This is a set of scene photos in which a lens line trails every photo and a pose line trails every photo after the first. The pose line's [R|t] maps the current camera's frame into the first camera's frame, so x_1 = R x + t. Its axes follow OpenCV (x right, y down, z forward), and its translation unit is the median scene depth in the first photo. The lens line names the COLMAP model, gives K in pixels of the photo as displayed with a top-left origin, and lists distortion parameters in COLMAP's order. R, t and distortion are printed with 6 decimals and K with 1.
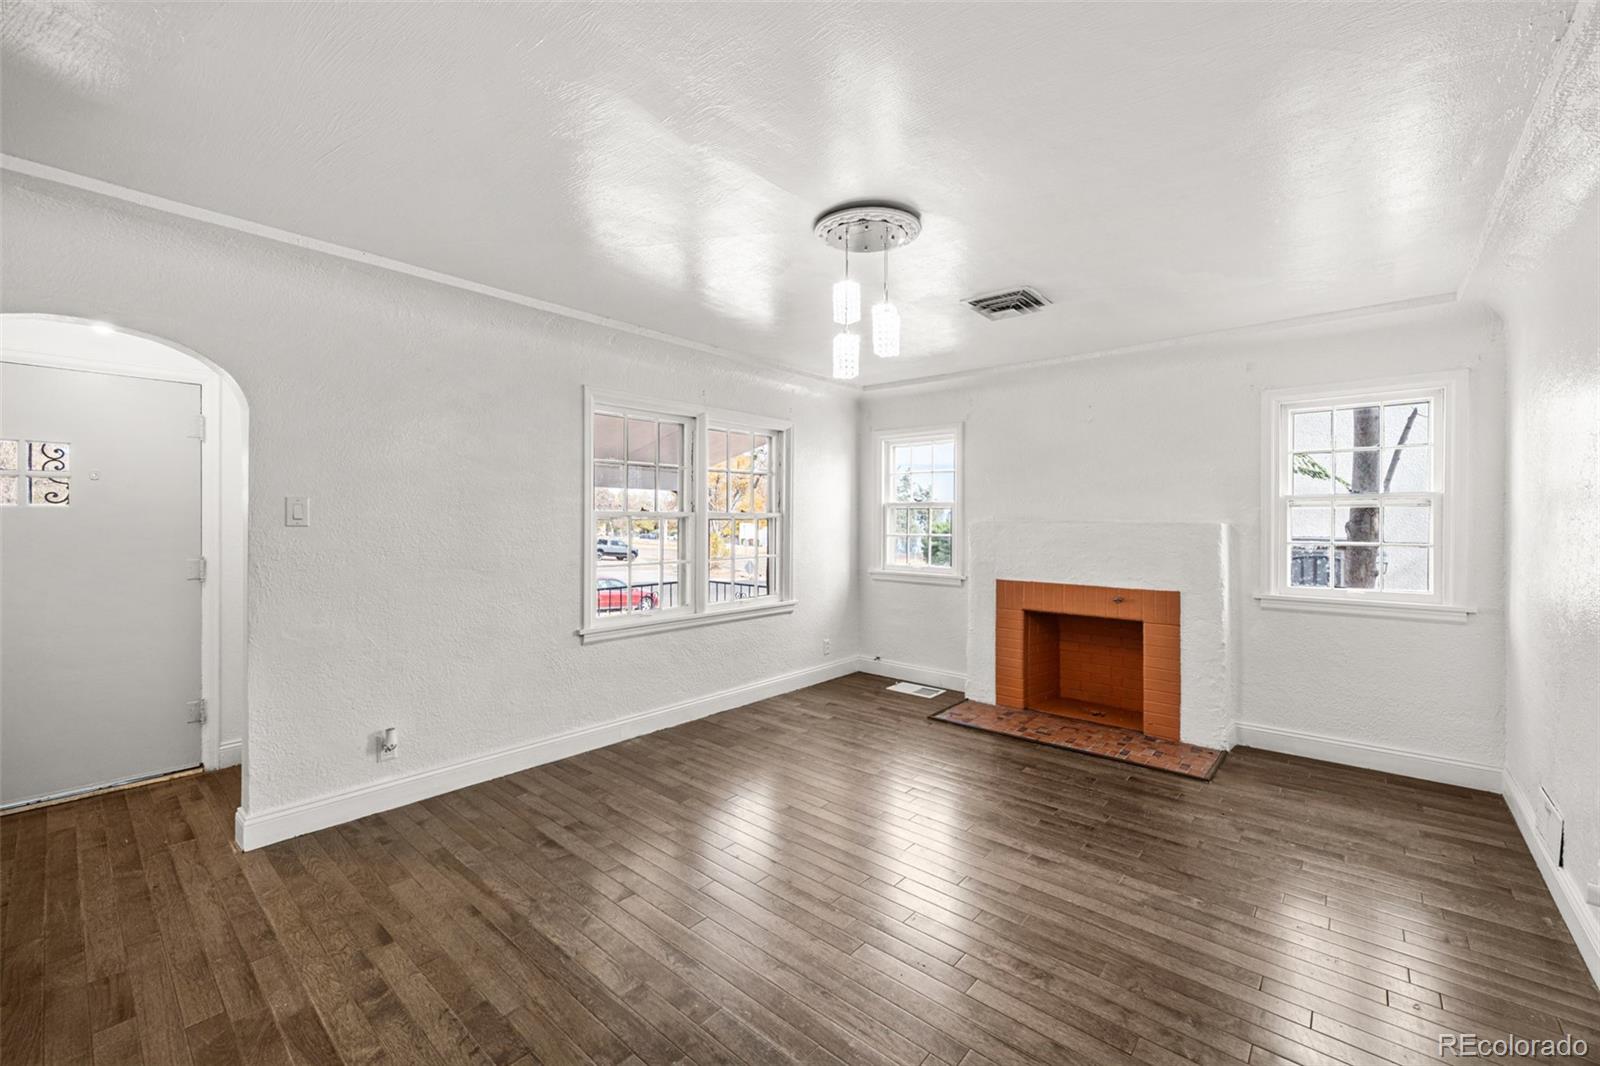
lens RADIAL K [[654.3, 0, 802.8], [0, 654.3, 524.9], [0, 0, 1]] dist [0.001064, -0.000955]
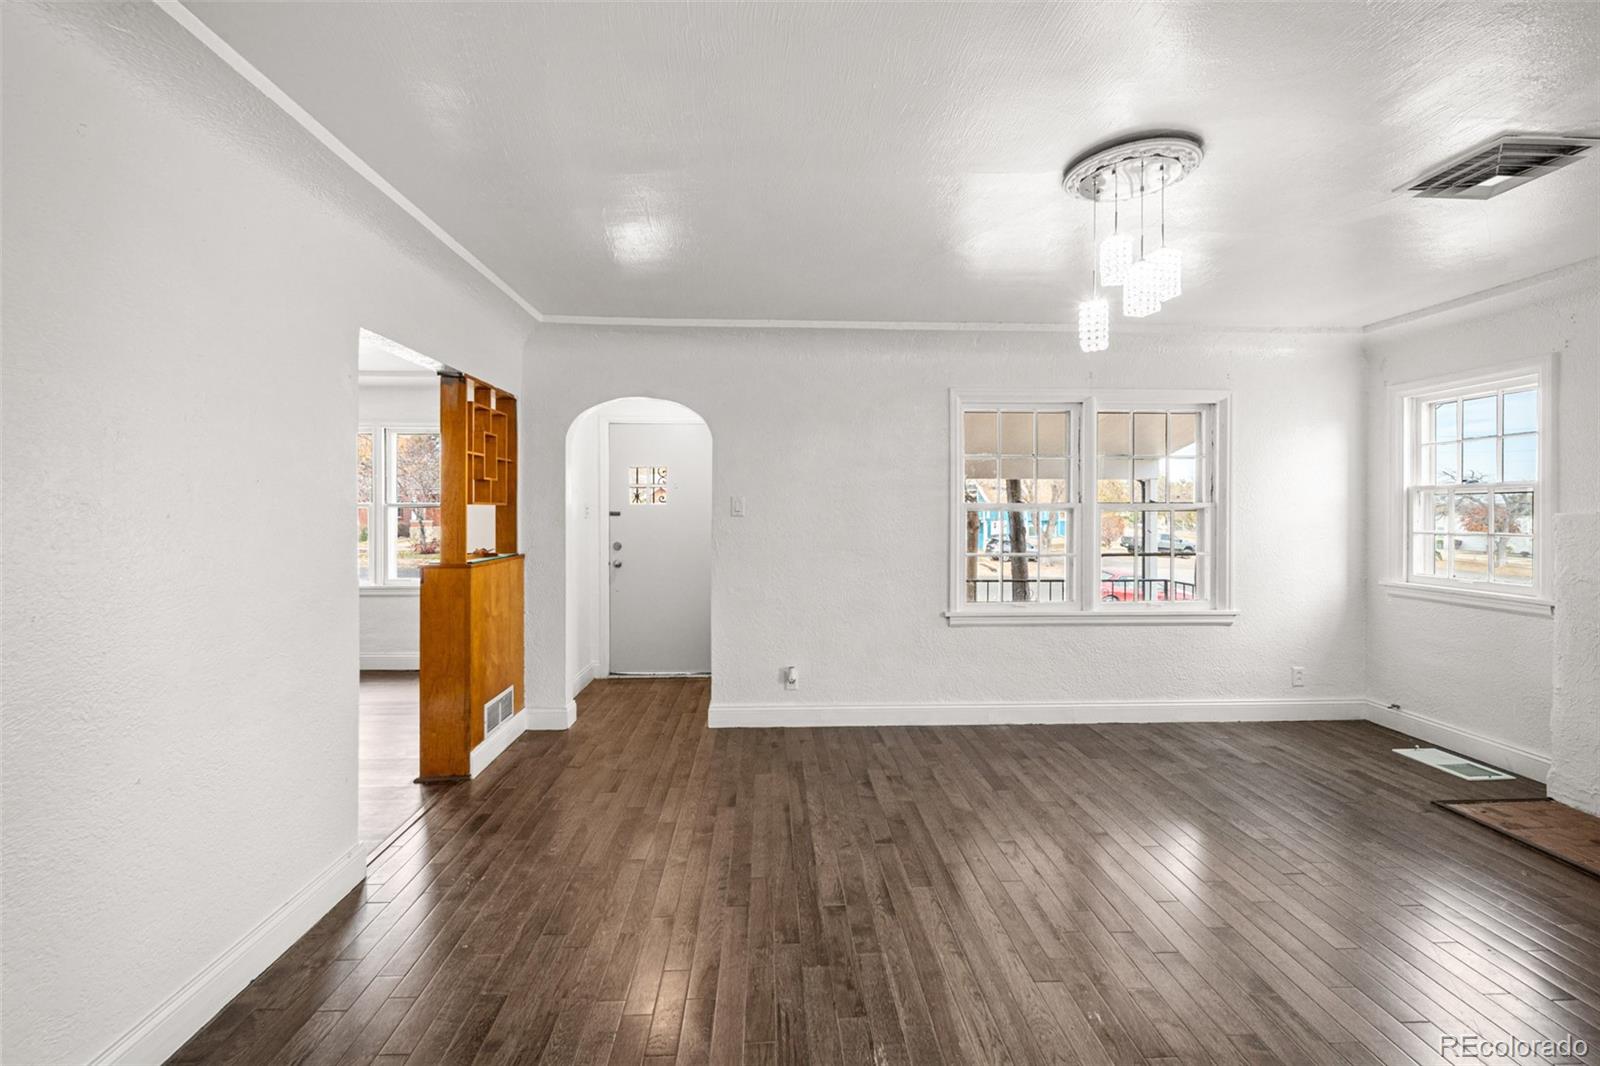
lens RADIAL K [[654.3, 0, 788.4], [0, 654.3, 511.2], [0, 0, 1]] dist [0.001064, -0.000955]
pose [[0.679495, -0.003237, -0.733673, 0.276983], [-0.003291, 0.999967, -0.007460, 0.001217], [0.733673, 0.007483, 0.679462, 0.061098]]
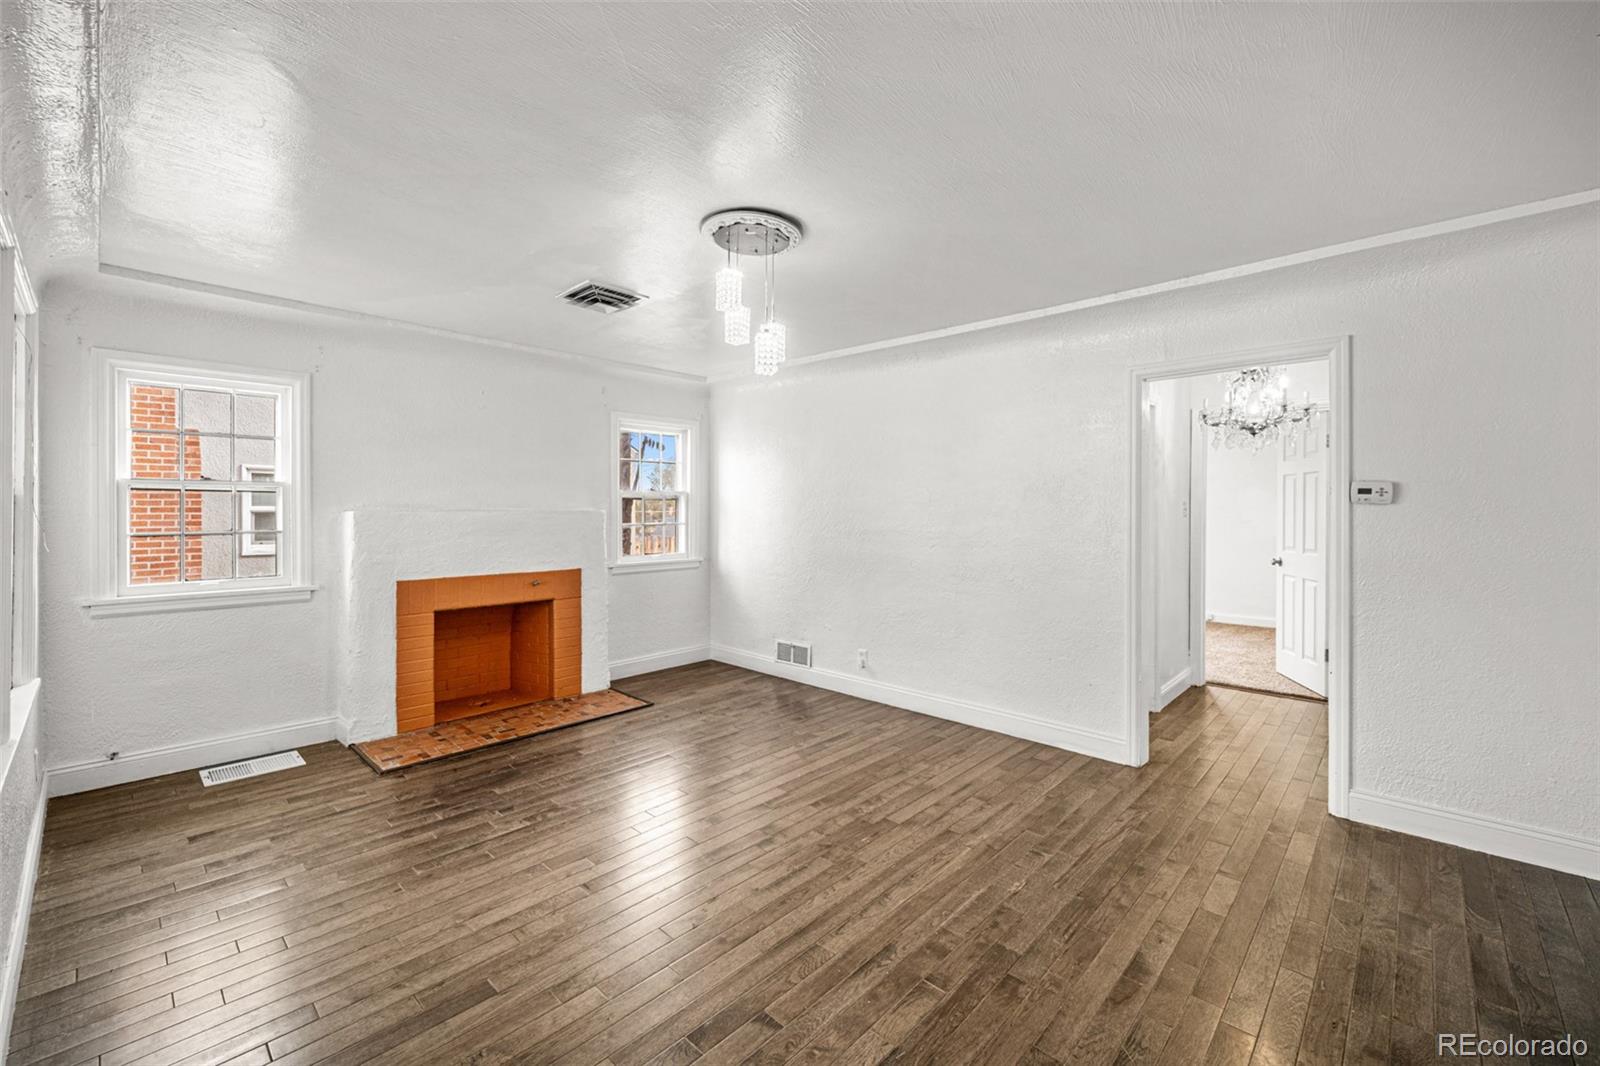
lens RADIAL K [[654.3, 0, 801.9], [0, 654.3, 509.4], [0, 0, 1]] dist [0.001064, -0.000955]
pose [[0.037263, -0.003763, 0.999298, -0.622229], [0.006897, 0.999970, 0.003508, -0.007054], [-0.999282, 0.006762, 0.037288, 0.574643]]
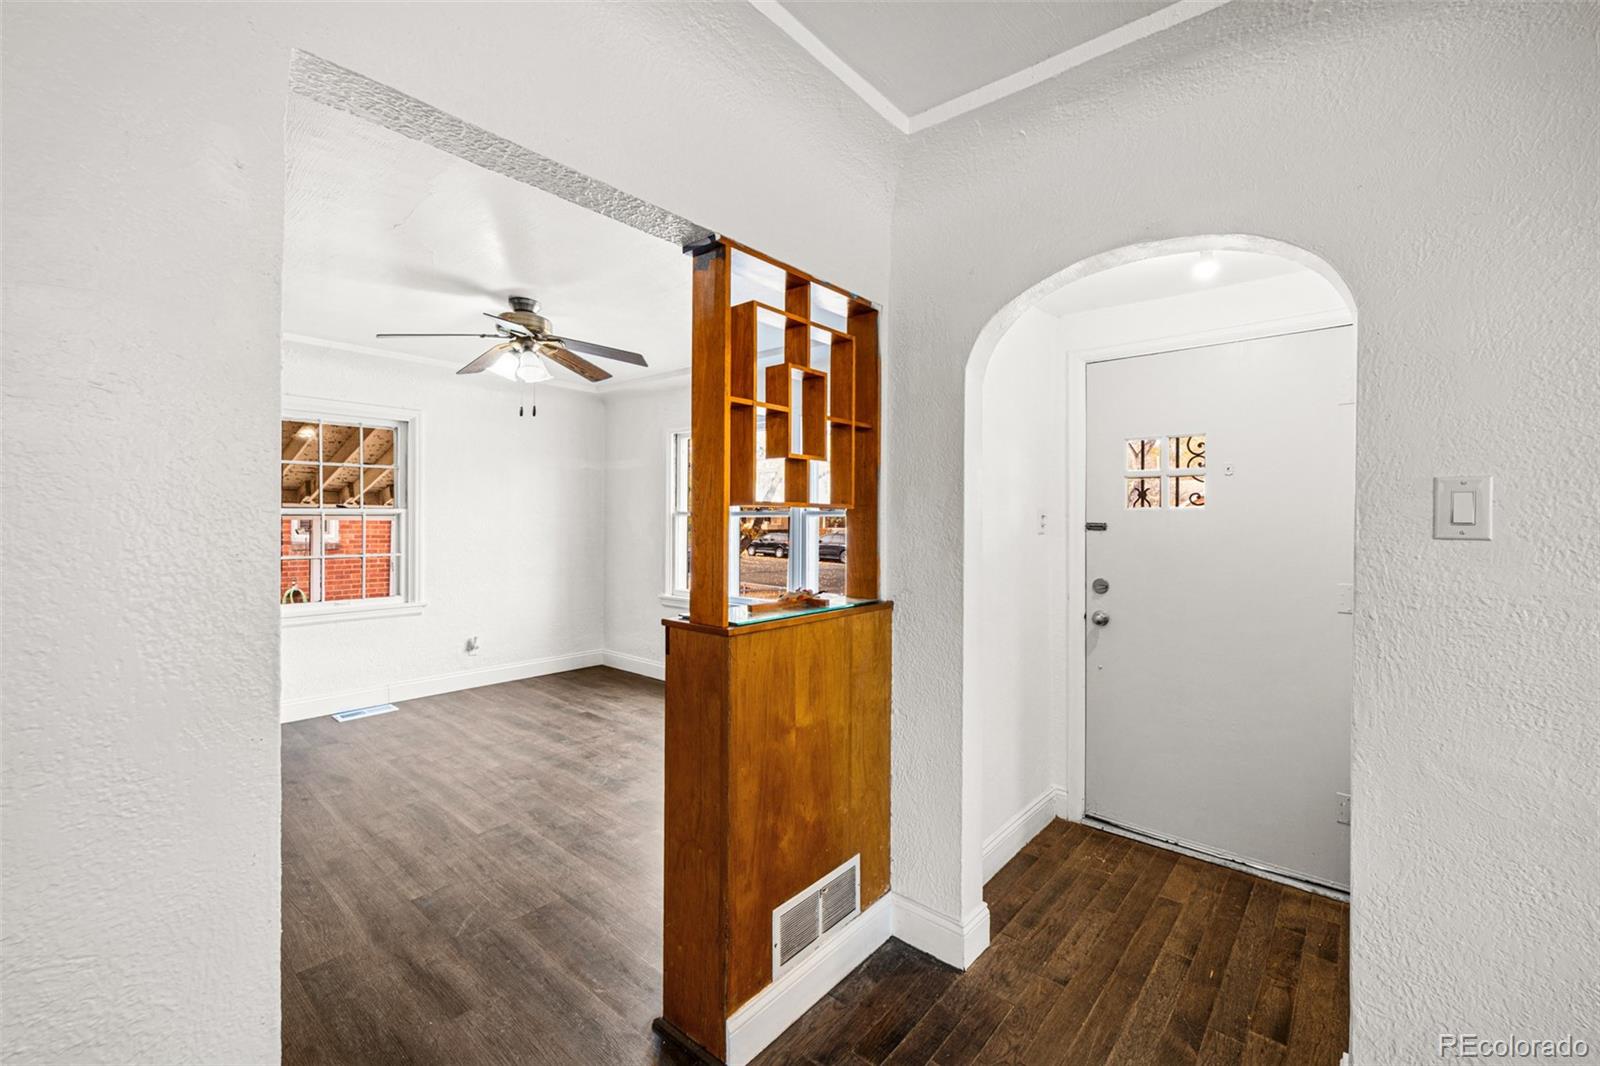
lens RADIAL K [[654.3, 0, 798.5], [0, 654.3, 520.6], [0, 0, 1]] dist [0.001064, -0.000955]
pose [[-0.000451, -0.003403, -0.999994, -0.225099], [-0.013869, 0.999898, -0.003397, -0.002166], [0.999904, 0.013867, -0.000498, 0.384128]]
